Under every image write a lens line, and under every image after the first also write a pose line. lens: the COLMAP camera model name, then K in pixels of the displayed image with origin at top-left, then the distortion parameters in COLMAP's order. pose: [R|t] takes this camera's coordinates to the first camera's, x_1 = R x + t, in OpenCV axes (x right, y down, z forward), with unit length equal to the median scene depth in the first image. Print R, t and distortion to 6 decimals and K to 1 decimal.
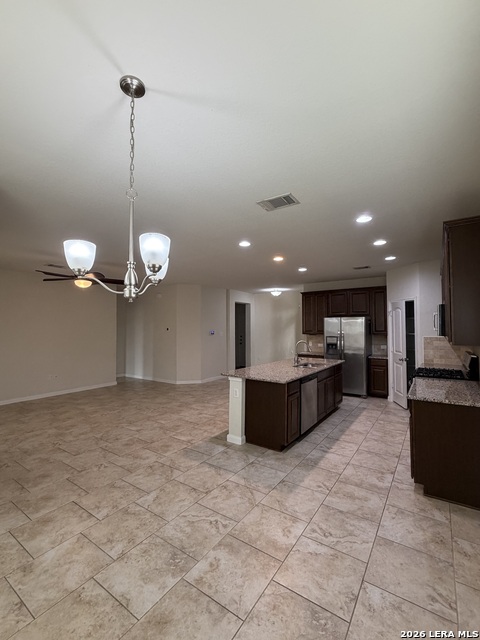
lens RADIAL K [[283.4, 0, 240.0], [0, 283.4, 320.0], [0, 0, 1]] dist [-0.002271, -0.000484]
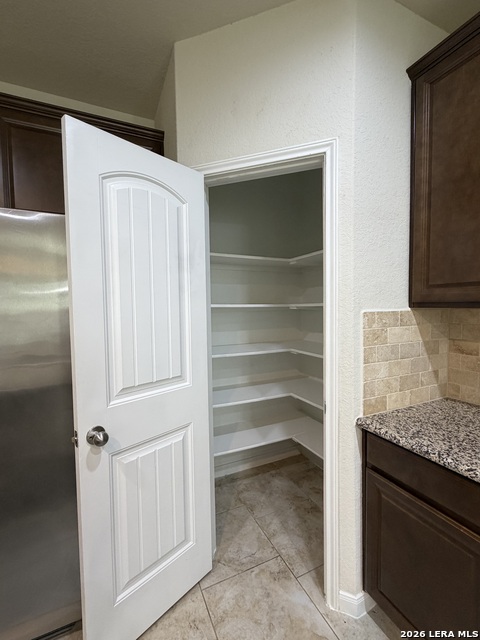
lens RADIAL K [[291.4, 0, 230.9], [0, 291.4, 318.9], [0, 0, 1]] dist [0.001549, 0.000384]
pose [[0.529837, -0.051608, 0.846528, 0.370193], [-0.012972, 0.997537, 0.068934, 0.048733], [-0.848000, -0.047505, 0.527862, 0.949126]]
